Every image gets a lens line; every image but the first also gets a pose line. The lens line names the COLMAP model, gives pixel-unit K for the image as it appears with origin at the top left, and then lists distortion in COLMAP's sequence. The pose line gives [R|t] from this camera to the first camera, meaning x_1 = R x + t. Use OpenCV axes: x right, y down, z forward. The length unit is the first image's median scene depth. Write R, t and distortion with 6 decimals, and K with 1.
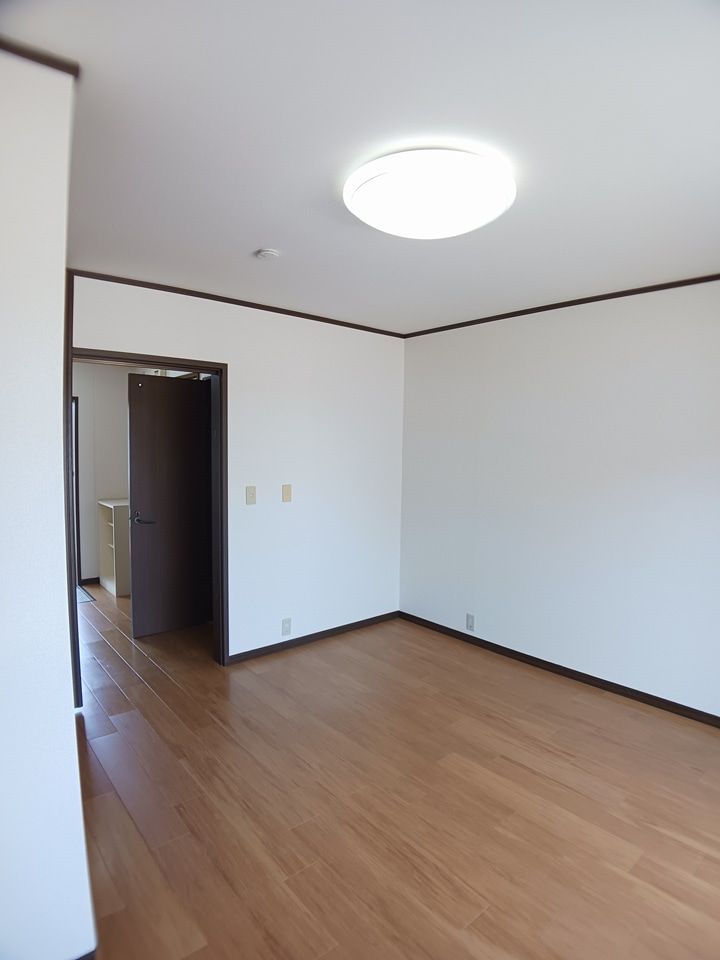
lens RADIAL K [[532.6, 0, 360.0], [0, 532.6, 480.0], [0, 0, 1]] dist [-0.109258, 0.019655]
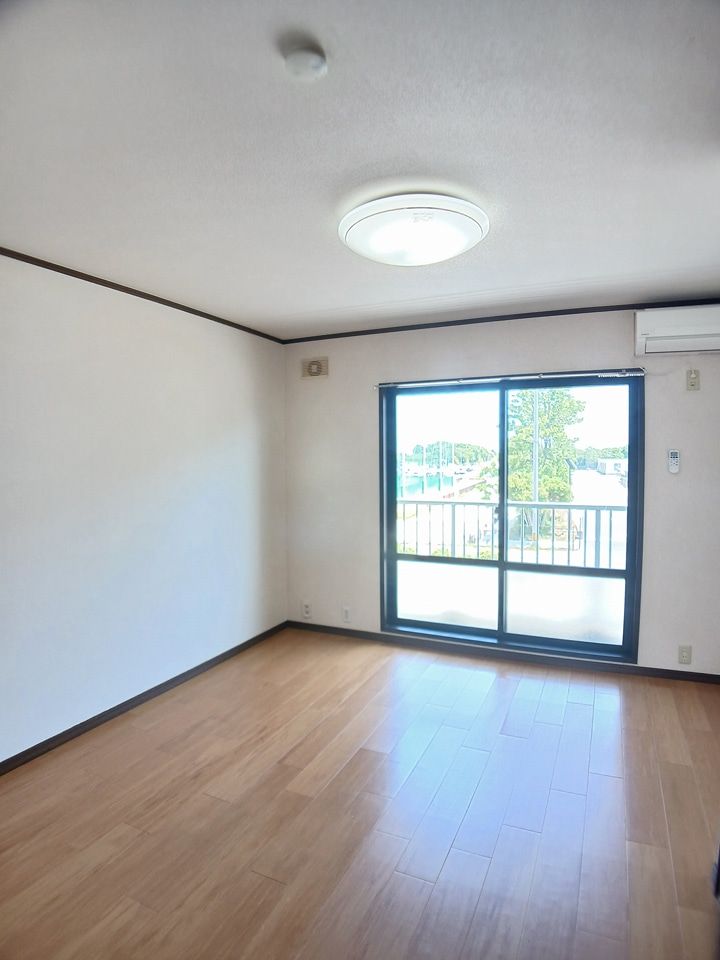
lens RADIAL K [[532.6, 0, 360.0], [0, 532.6, 480.0], [0, 0, 1]] dist [-0.109258, 0.019655]
pose [[-0.425482, -0.048411, 0.903671, -0.731223], [0.058861, 0.994973, 0.081016, -0.086308], [-0.903051, 0.087661, -0.420494, 1.349029]]
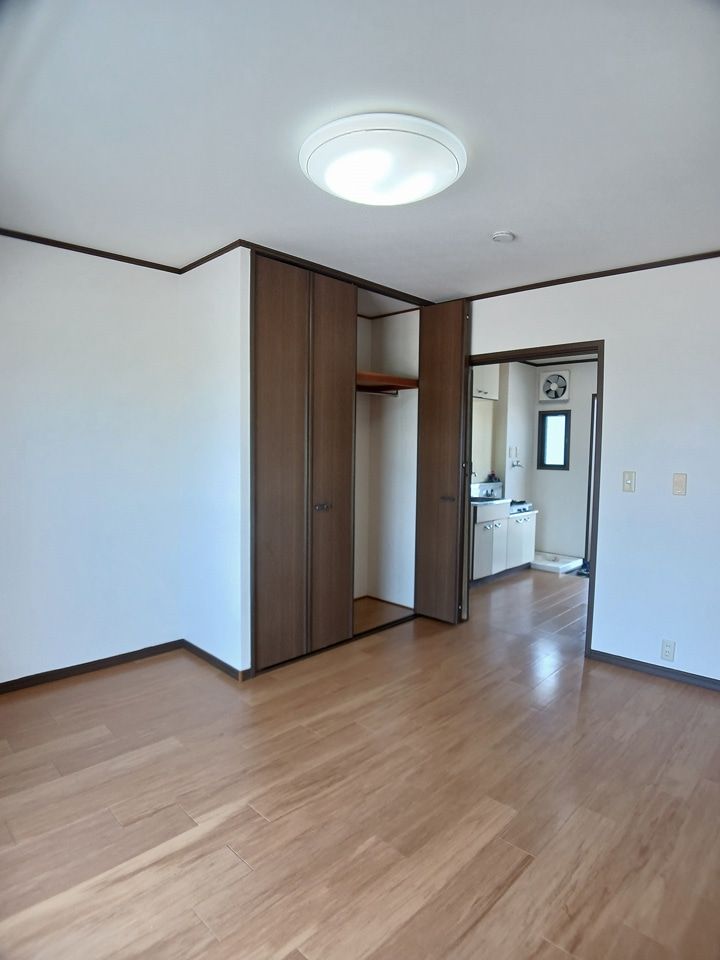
lens RADIAL K [[532.6, 0, 360.0], [0, 532.6, 480.0], [0, 0, 1]] dist [-0.109258, 0.019655]
pose [[0.093320, 0.057771, -0.993959, 0.966406], [-0.077491, 0.995708, 0.050597, 0.026409], [0.992616, 0.072301, 0.097396, 0.738958]]
